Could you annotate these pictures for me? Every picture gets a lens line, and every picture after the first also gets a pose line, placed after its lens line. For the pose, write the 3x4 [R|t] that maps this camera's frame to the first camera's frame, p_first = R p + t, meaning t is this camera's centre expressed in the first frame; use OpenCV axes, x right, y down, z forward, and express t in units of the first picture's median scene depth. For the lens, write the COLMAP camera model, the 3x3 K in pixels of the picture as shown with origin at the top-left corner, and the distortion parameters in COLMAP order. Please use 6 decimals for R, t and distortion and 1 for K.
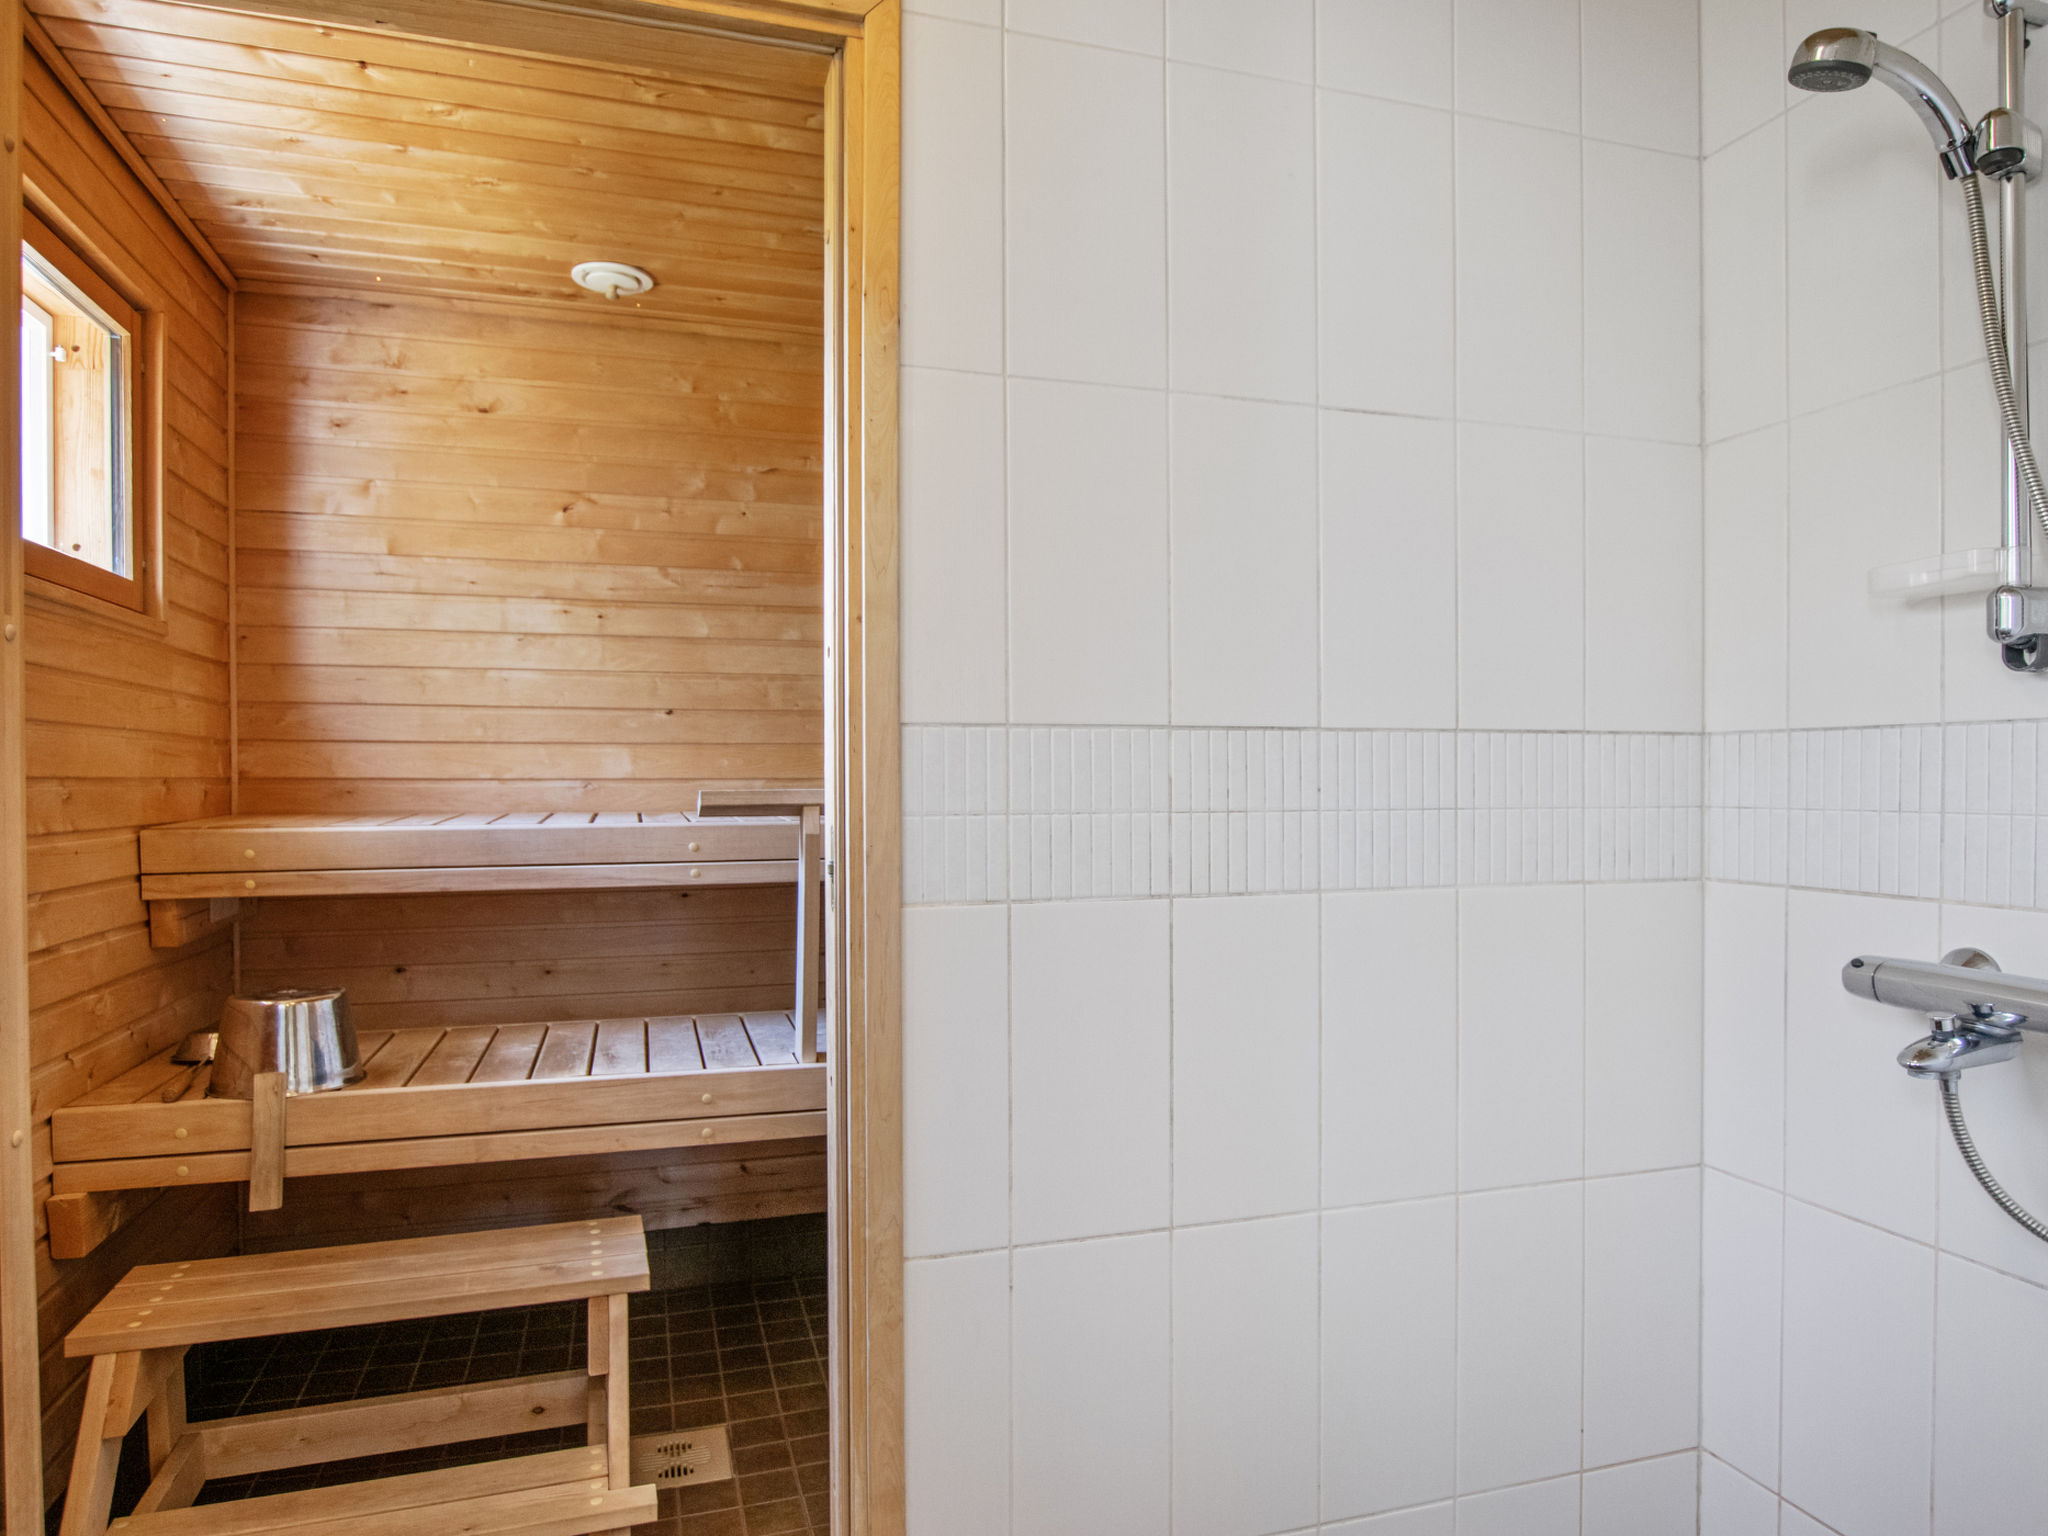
lens RADIAL K [[1270.7, 0, 1028.9], [0, 1270.7, 771.7], [0, 0, 1]] dist [-0.004049, 0.005522]
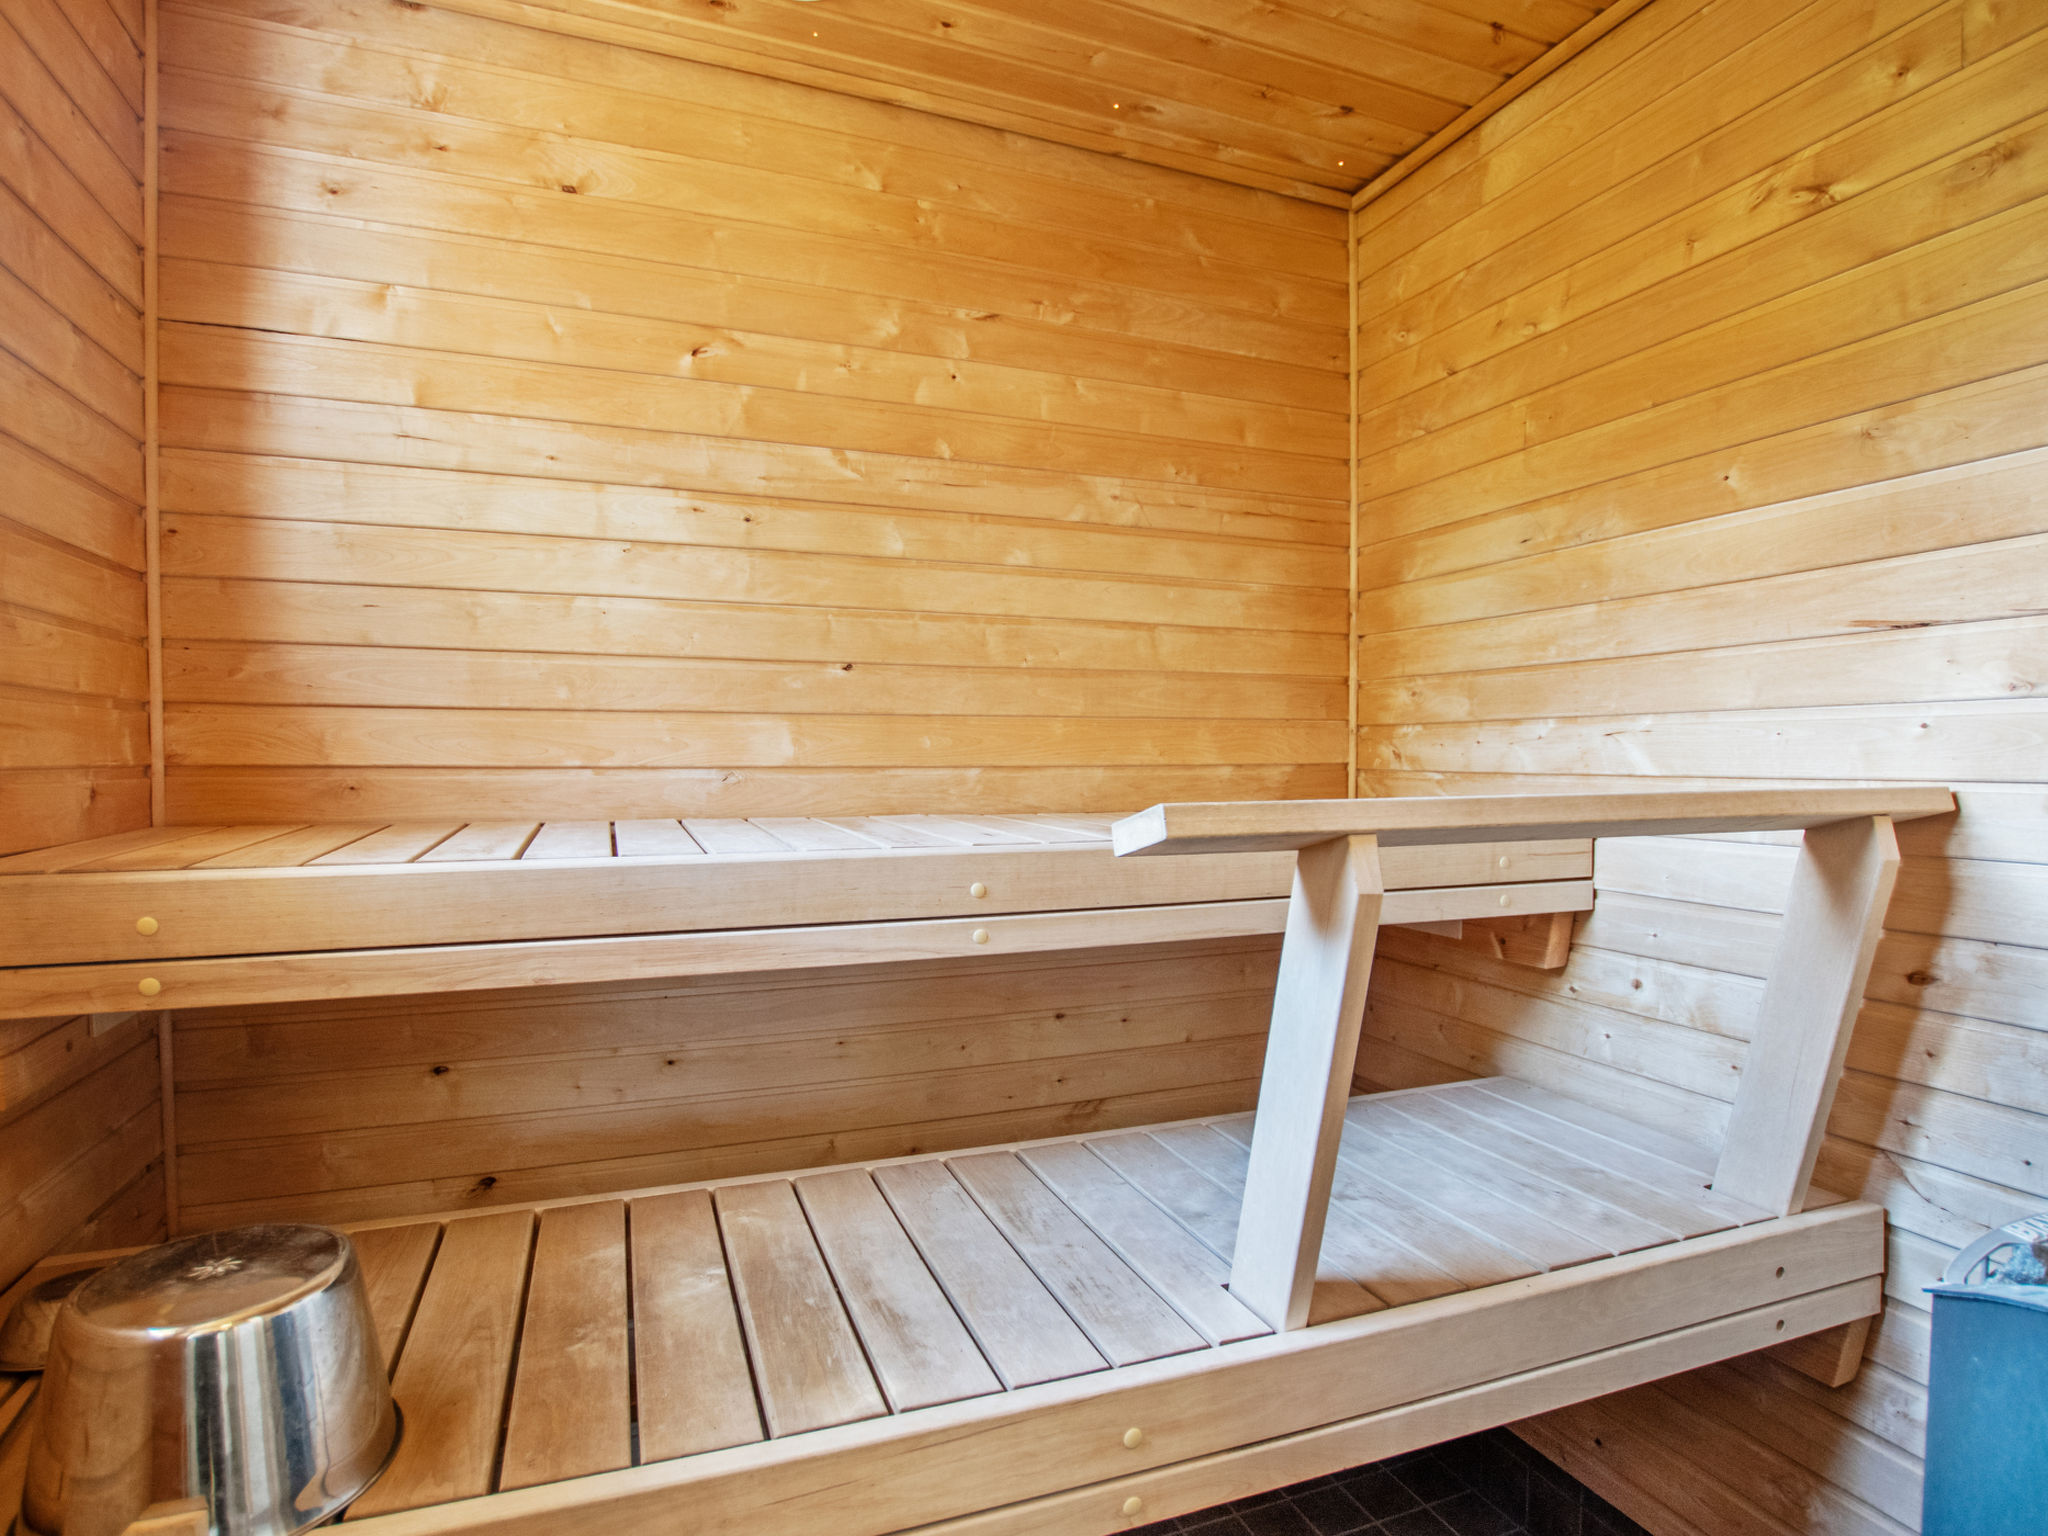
lens RADIAL K [[1058.7, 0, 1017.2], [0, 1058.7, 771.8], [0, 0, 1]] dist [-0.019650, -0.000151]
pose [[0.997273, 0.002262, 0.073765, -0.246010], [-0.003621, 0.999826, 0.018292, -0.002498], [-0.073711, -0.018509, 0.997108, 0.457912]]
